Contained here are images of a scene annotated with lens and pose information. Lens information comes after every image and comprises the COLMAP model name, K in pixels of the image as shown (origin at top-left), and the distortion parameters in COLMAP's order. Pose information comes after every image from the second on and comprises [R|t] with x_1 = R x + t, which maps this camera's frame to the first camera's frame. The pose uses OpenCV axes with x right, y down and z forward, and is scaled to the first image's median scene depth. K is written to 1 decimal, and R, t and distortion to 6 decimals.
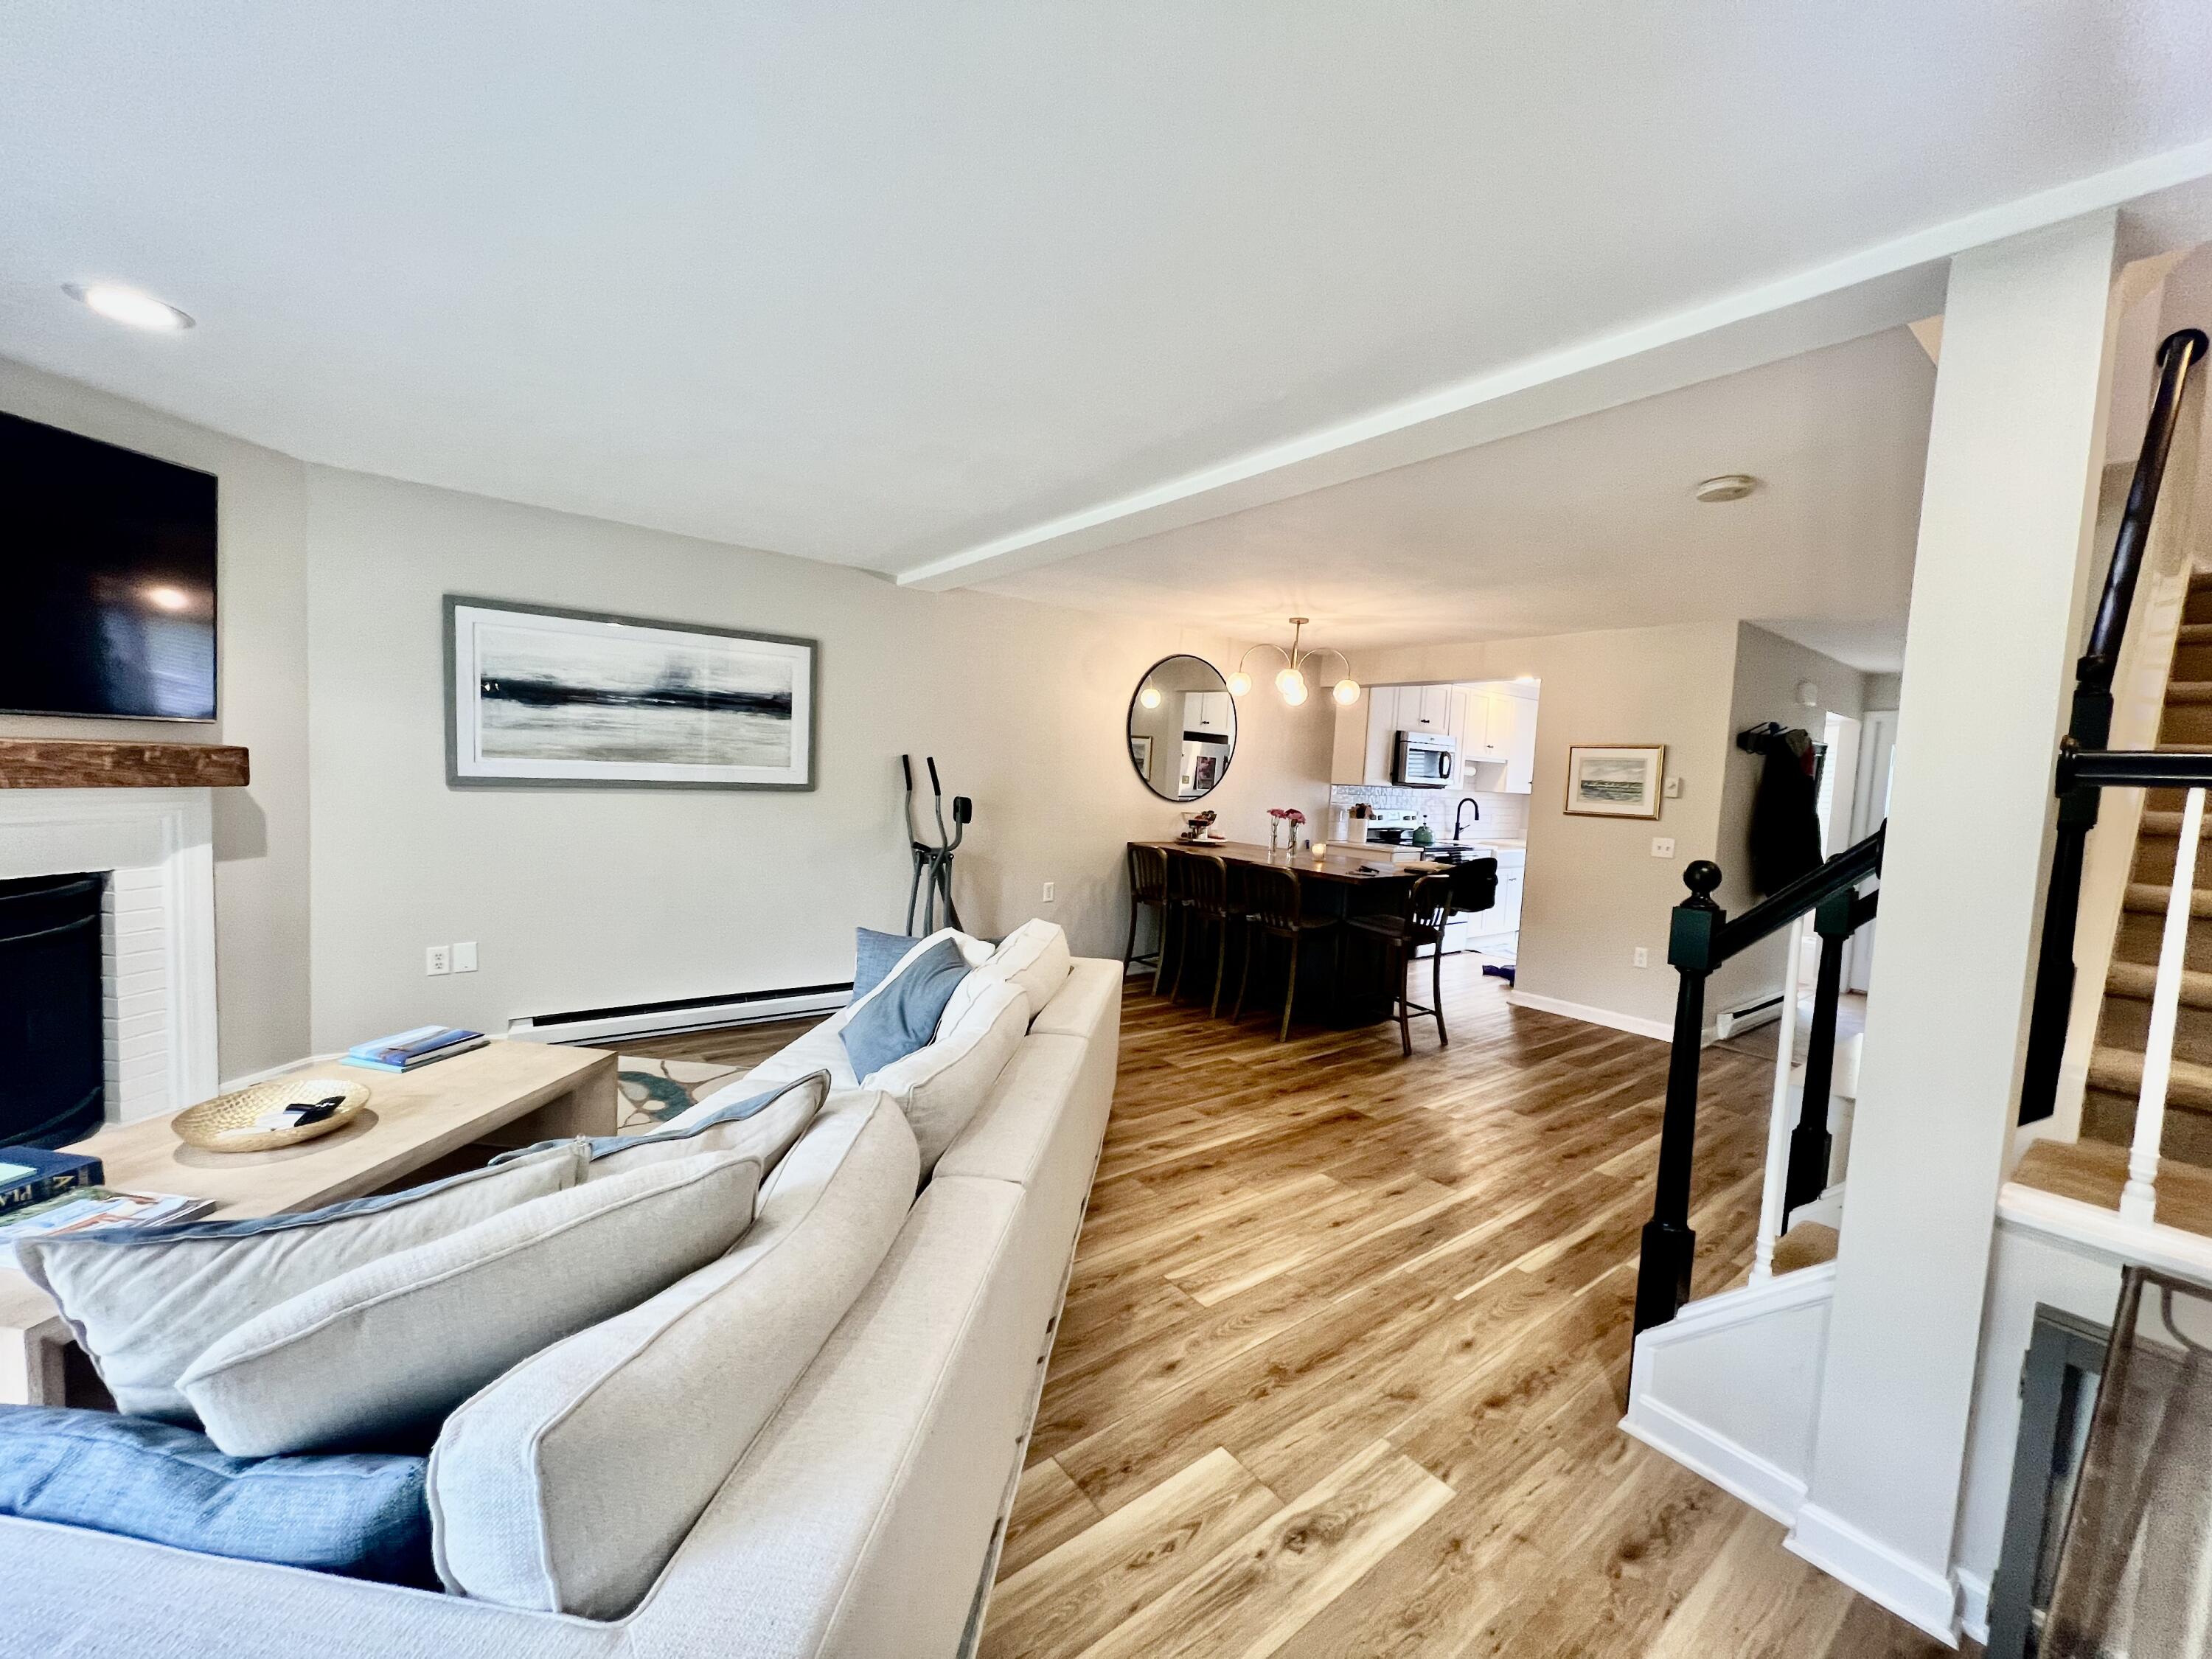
lens RADIAL K [[878.3, 0, 1114.1], [0, 878.3, 830.1], [0, 0, 1]] dist [0.000793, 0.000051]
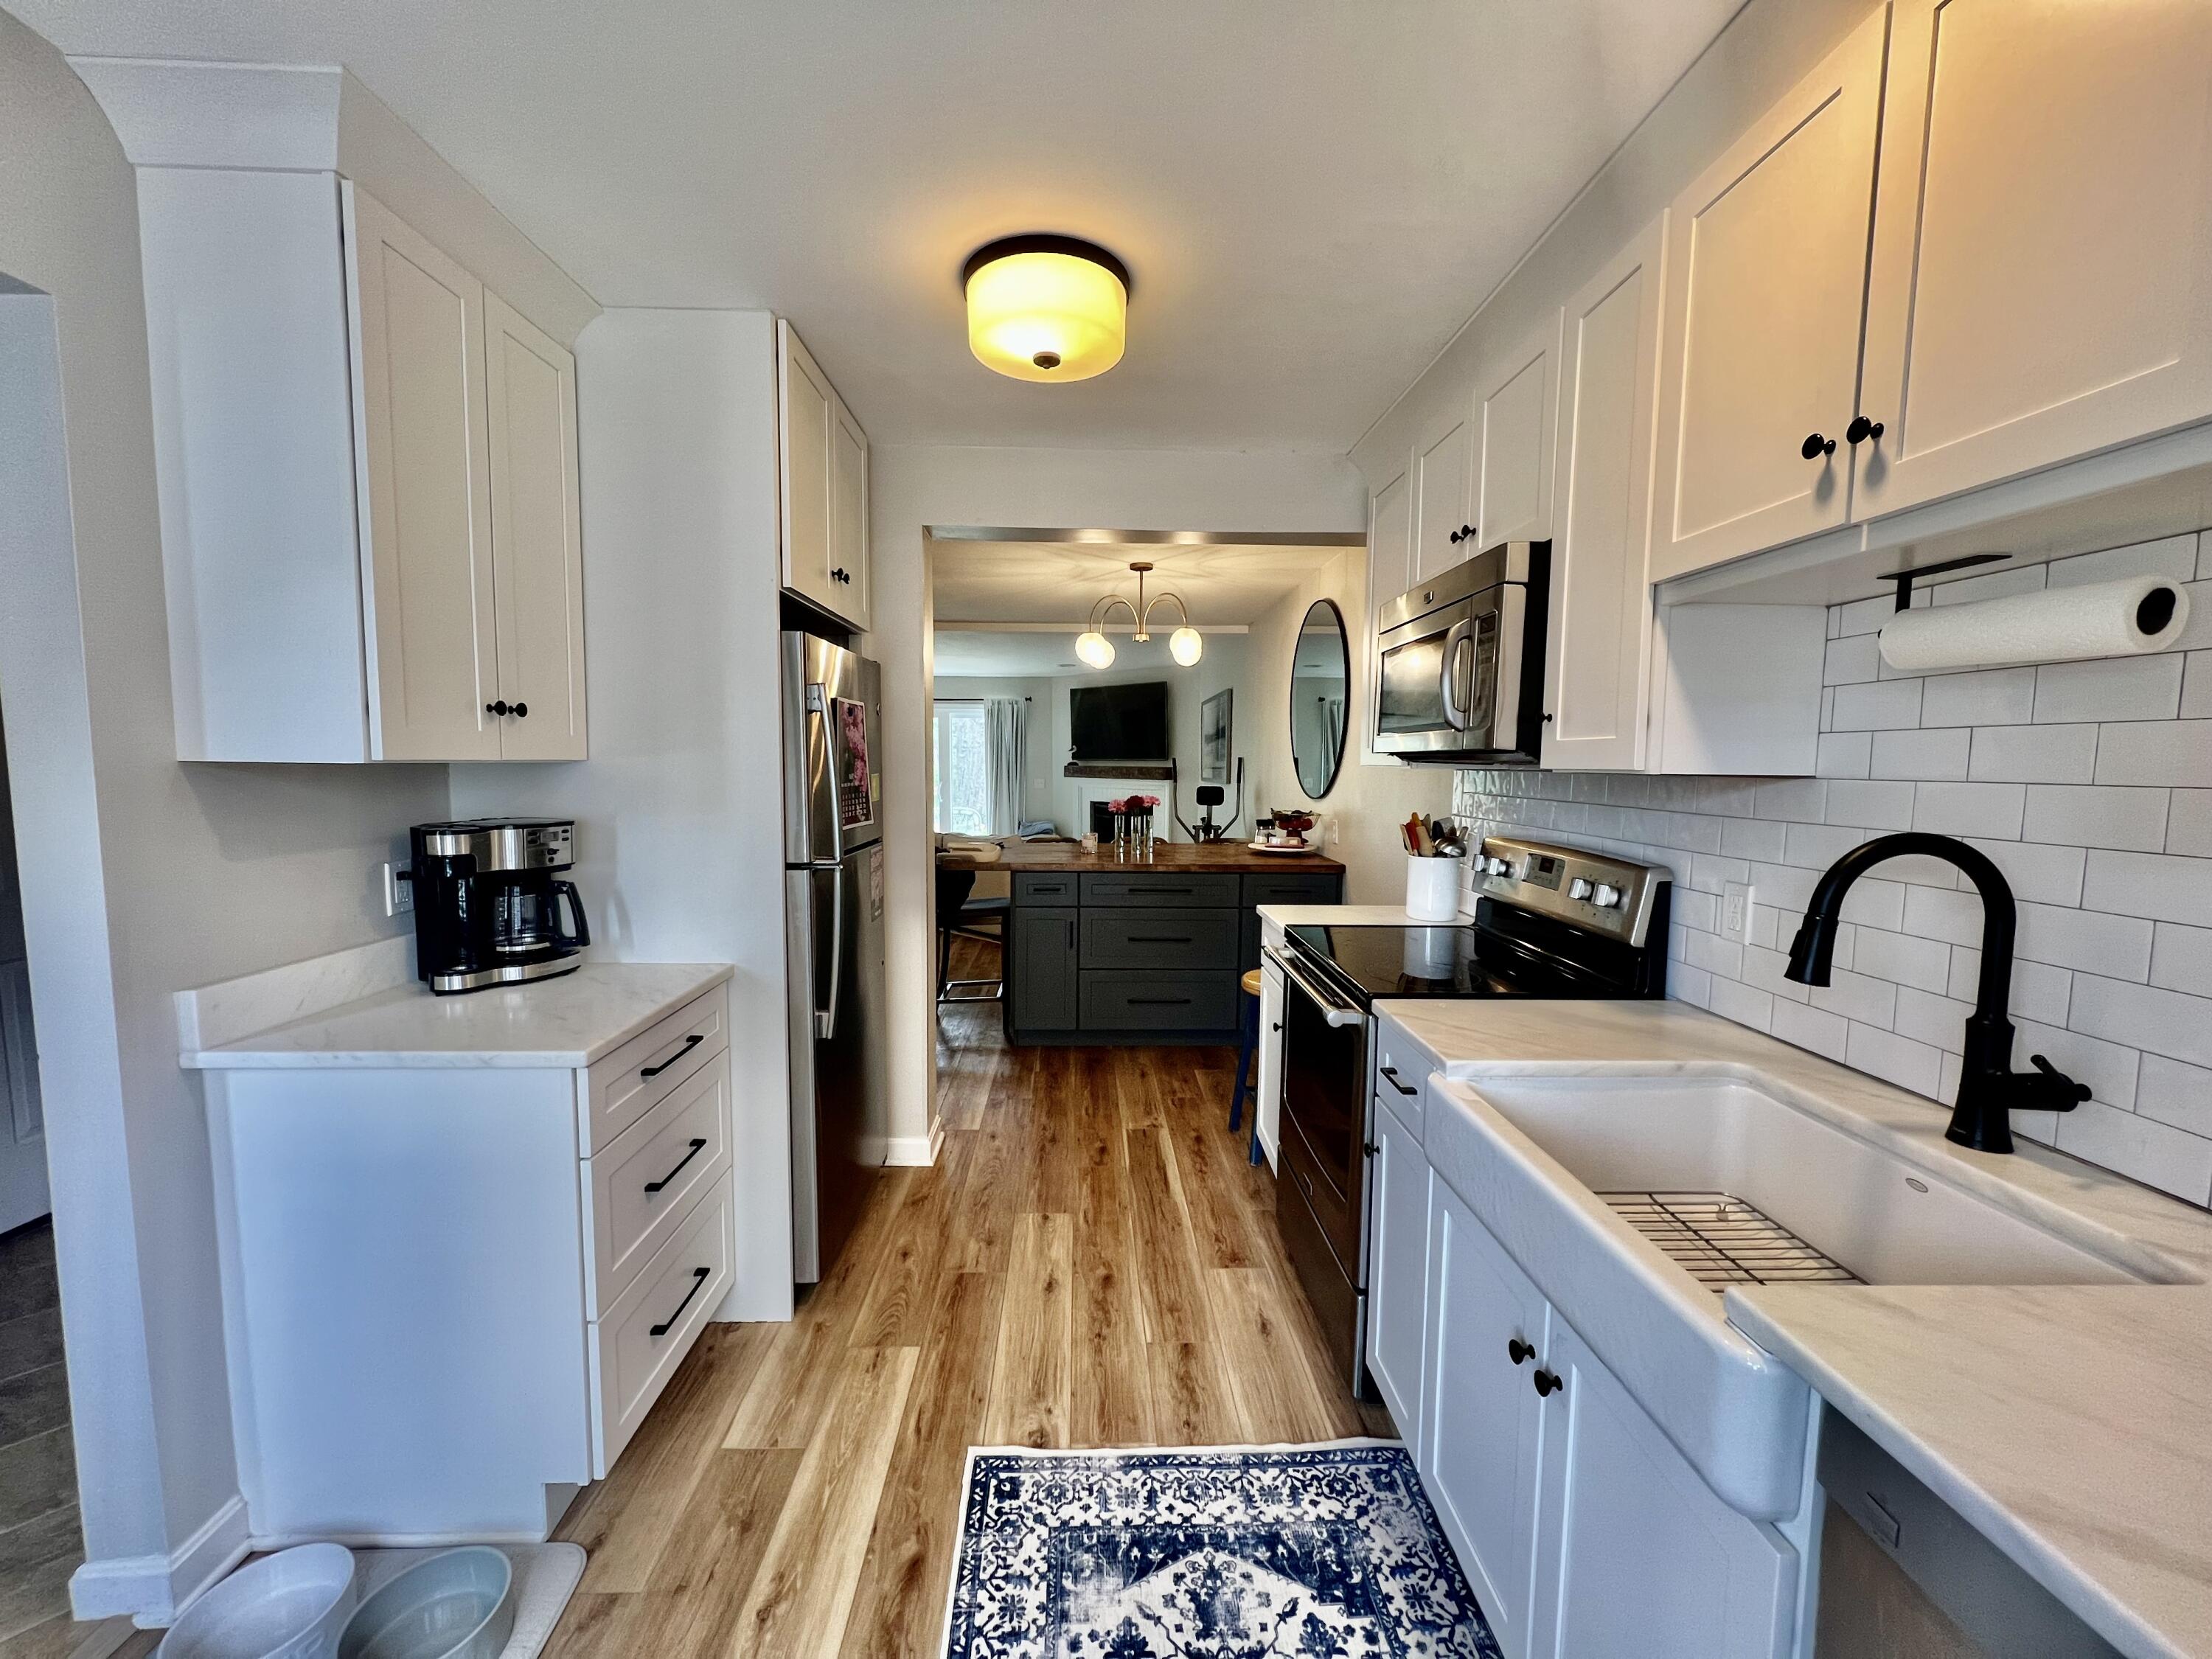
lens RADIAL K [[878.3, 0, 1108.9], [0, 878.3, 829.7], [0, 0, 1]] dist [0.000793, 0.000051]
pose [[-0.576822, 0.035992, -0.816076, 1.090175], [-0.078994, 0.991889, 0.099581, -0.078758], [0.813041, 0.121906, -0.569301, 1.693989]]
